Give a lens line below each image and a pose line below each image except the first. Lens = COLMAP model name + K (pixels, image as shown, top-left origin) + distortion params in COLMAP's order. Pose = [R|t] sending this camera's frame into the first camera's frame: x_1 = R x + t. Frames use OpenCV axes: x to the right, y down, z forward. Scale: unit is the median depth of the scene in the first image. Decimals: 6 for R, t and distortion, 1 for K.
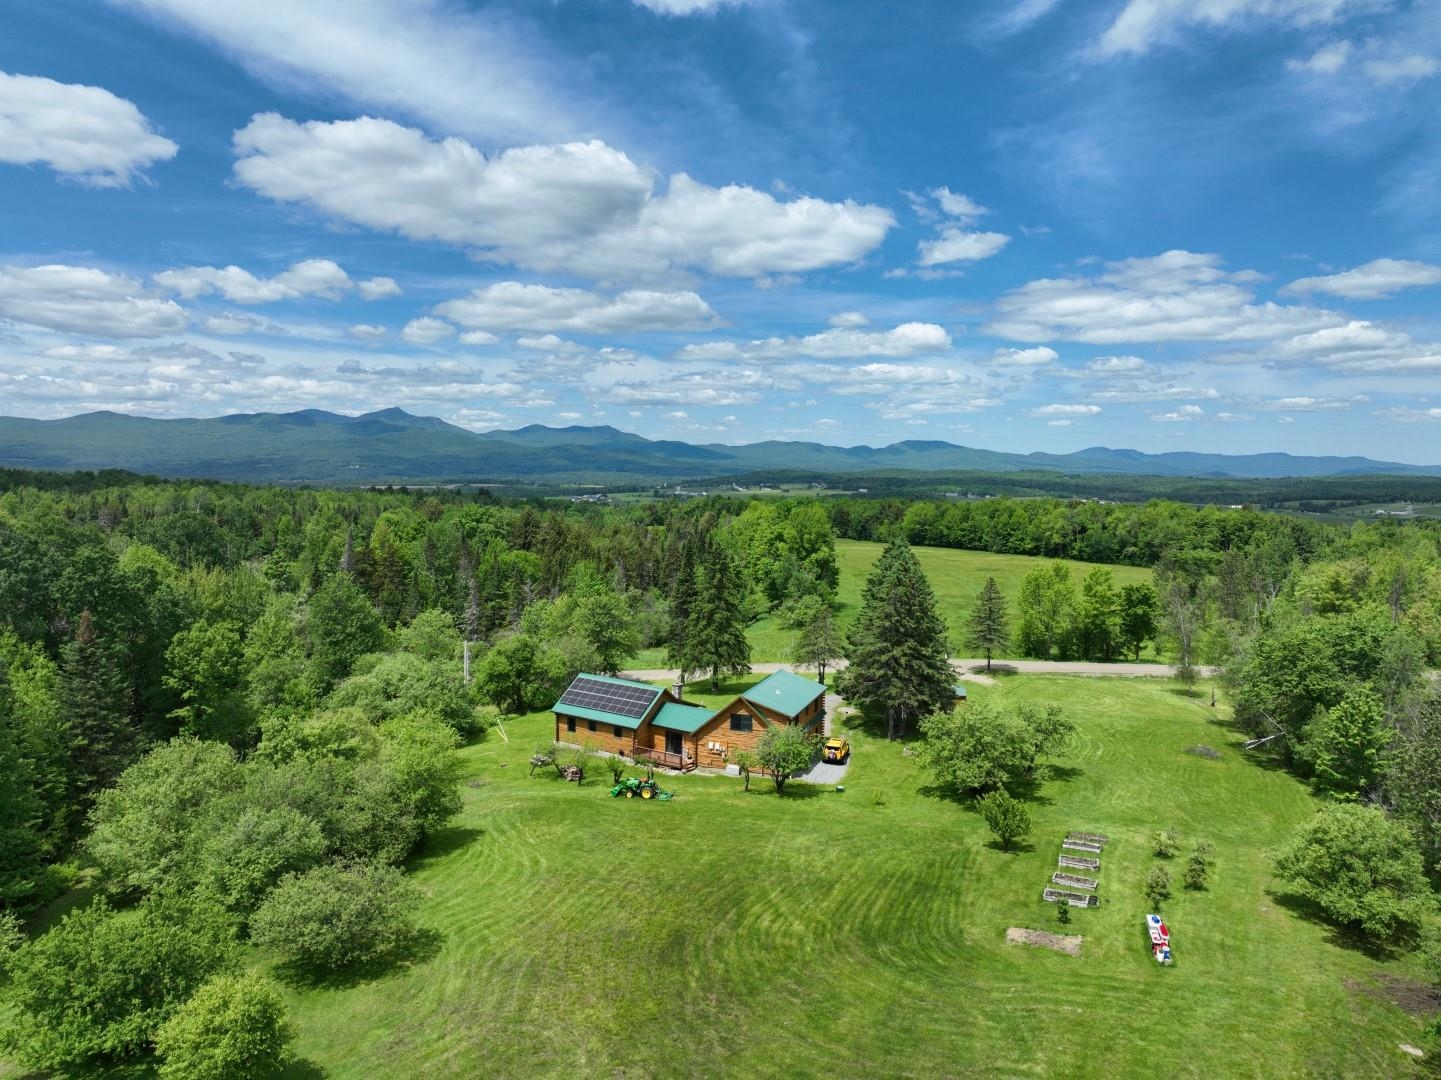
lens RADIAL K [[1018.8, 0, 720.5], [0, 1018.8, 540.0], [0, 0, 1]] dist [0.003976, 0.009144]
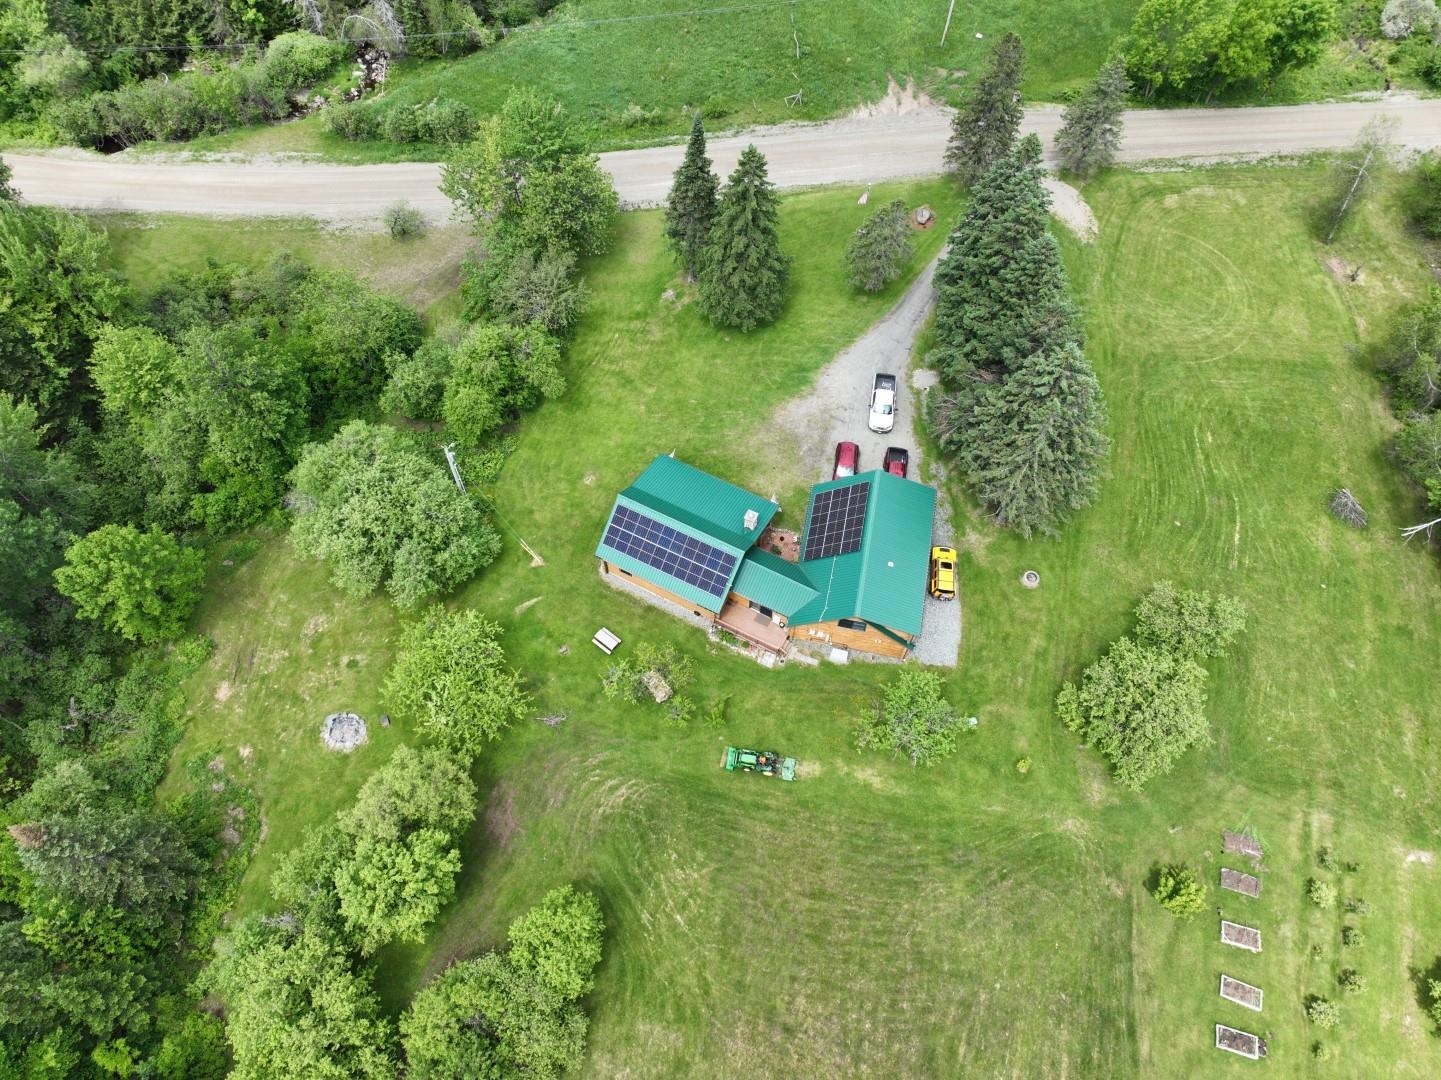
lens RADIAL K [[1018.8, 0, 720.5], [0, 1018.8, 540.0], [0, 0, 1]] dist [0.003976, 0.009144]
pose [[0.988950, -0.127243, 0.076072, -0.140430], [0.005949, 0.546787, 0.837250, -0.555460], [-0.148130, -0.827546, 0.541502, 0.618886]]
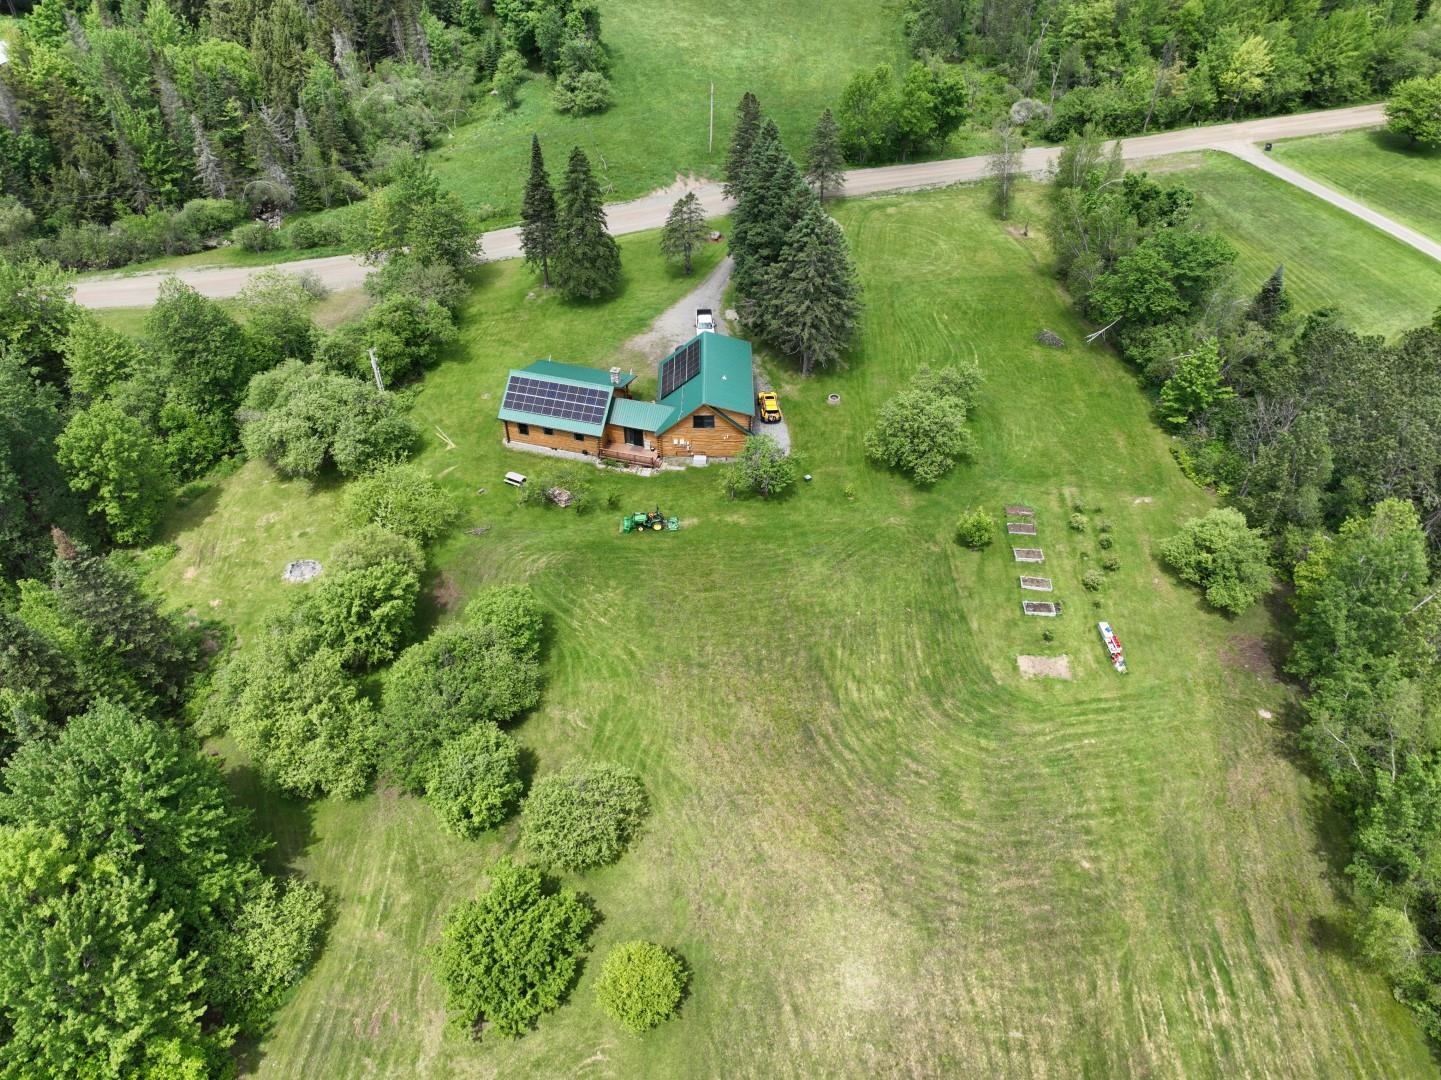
lens RADIAL K [[1018.8, 0, 720.5], [0, 1018.8, 540.0], [0, 0, 1]] dist [0.003976, 0.009144]
pose [[0.938364, -0.238517, 0.250167, -0.264047], [0.026259, 0.770860, 0.636463, -0.413631], [-0.344651, -0.590665, 0.729610, 0.125155]]
